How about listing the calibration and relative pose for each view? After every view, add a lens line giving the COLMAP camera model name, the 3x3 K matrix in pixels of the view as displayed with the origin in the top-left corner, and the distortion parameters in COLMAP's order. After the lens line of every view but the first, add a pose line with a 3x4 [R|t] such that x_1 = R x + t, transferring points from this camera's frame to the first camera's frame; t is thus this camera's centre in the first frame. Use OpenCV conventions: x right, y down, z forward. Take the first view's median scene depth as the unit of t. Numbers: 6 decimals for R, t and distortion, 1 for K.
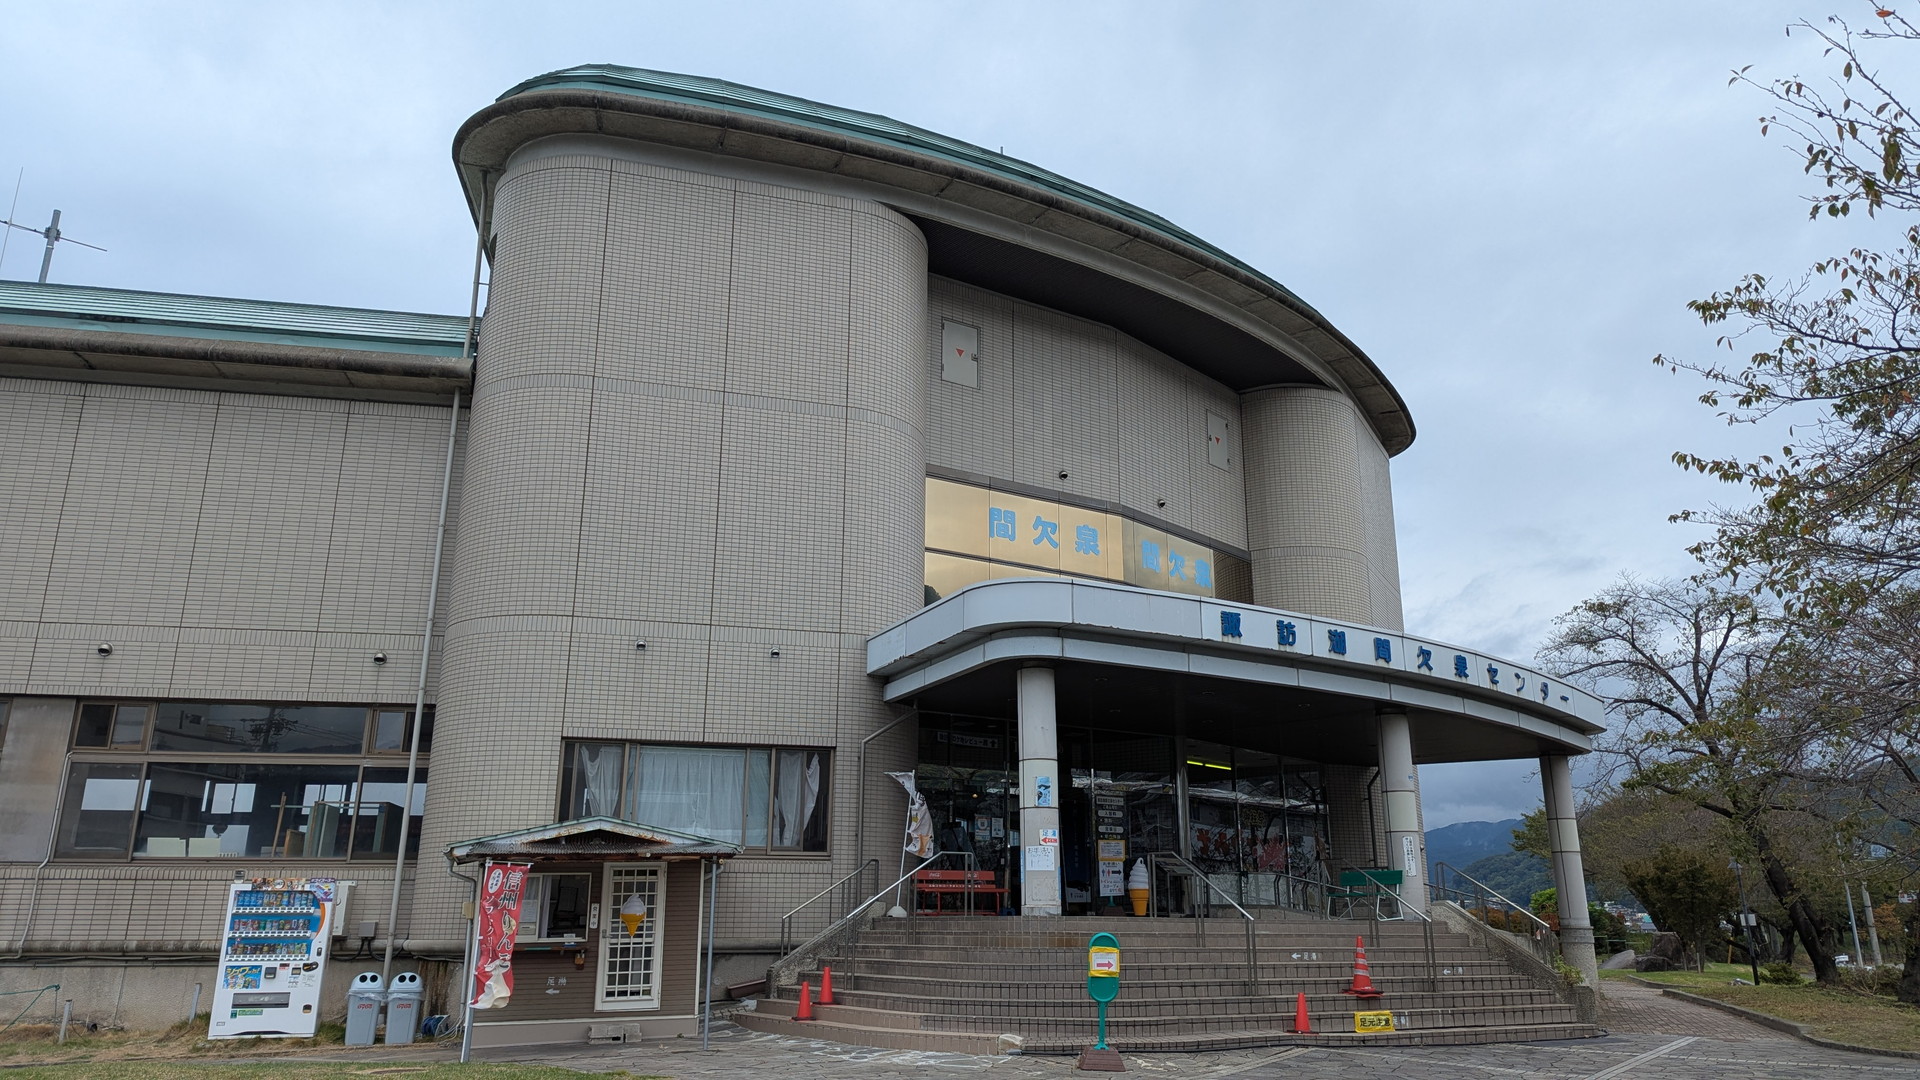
lens RADIAL K [[1359.7, 0, 968.4], [0, 1359.7, 530.6], [0, 0, 1]] dist [0.047969, -0.037518]
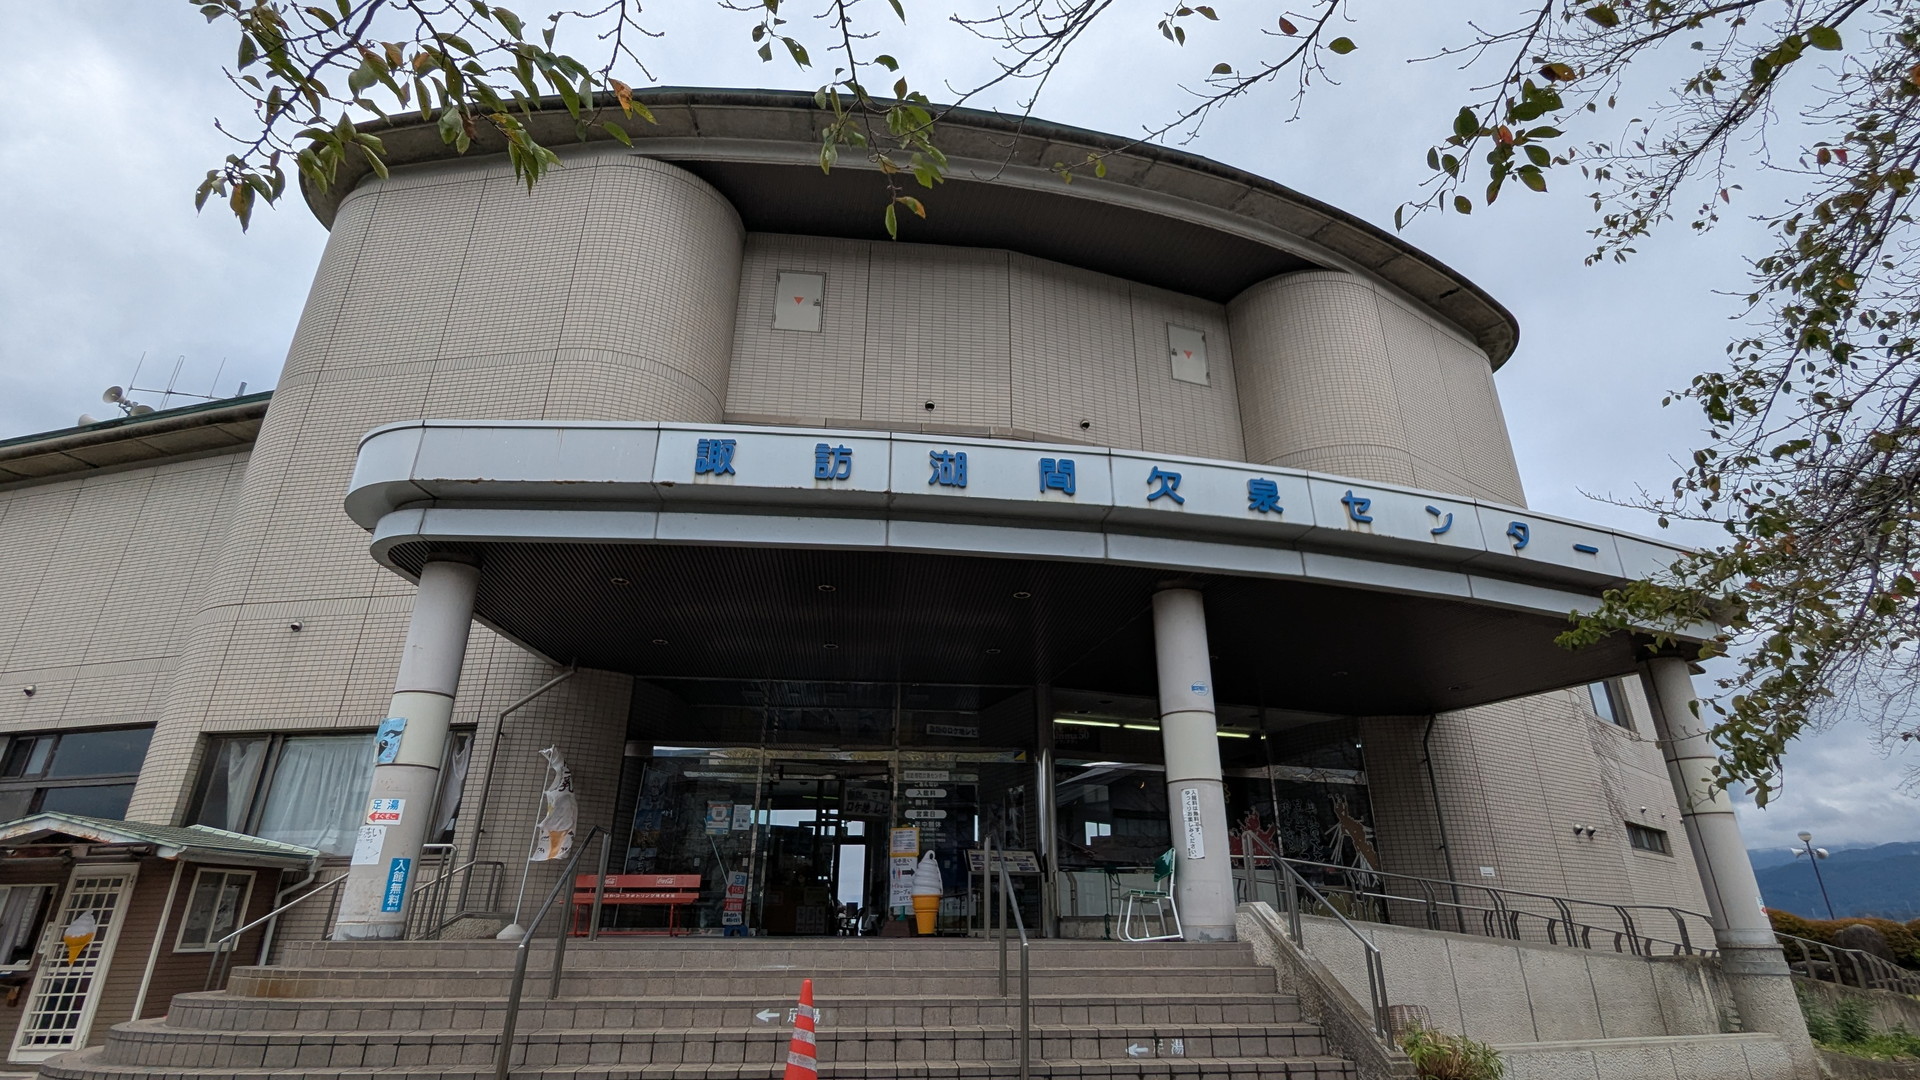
lens RADIAL K [[978.1, 0, 970.4], [0, 978.1, 473.3], [0, 0, 1]] dist [-0.000943, -0.003985]
pose [[0.894146, -0.195264, -0.402957, 0.433290], [0.127084, 0.973568, -0.189774, 0.160009], [0.429362, 0.118477, 0.895327, 0.570771]]
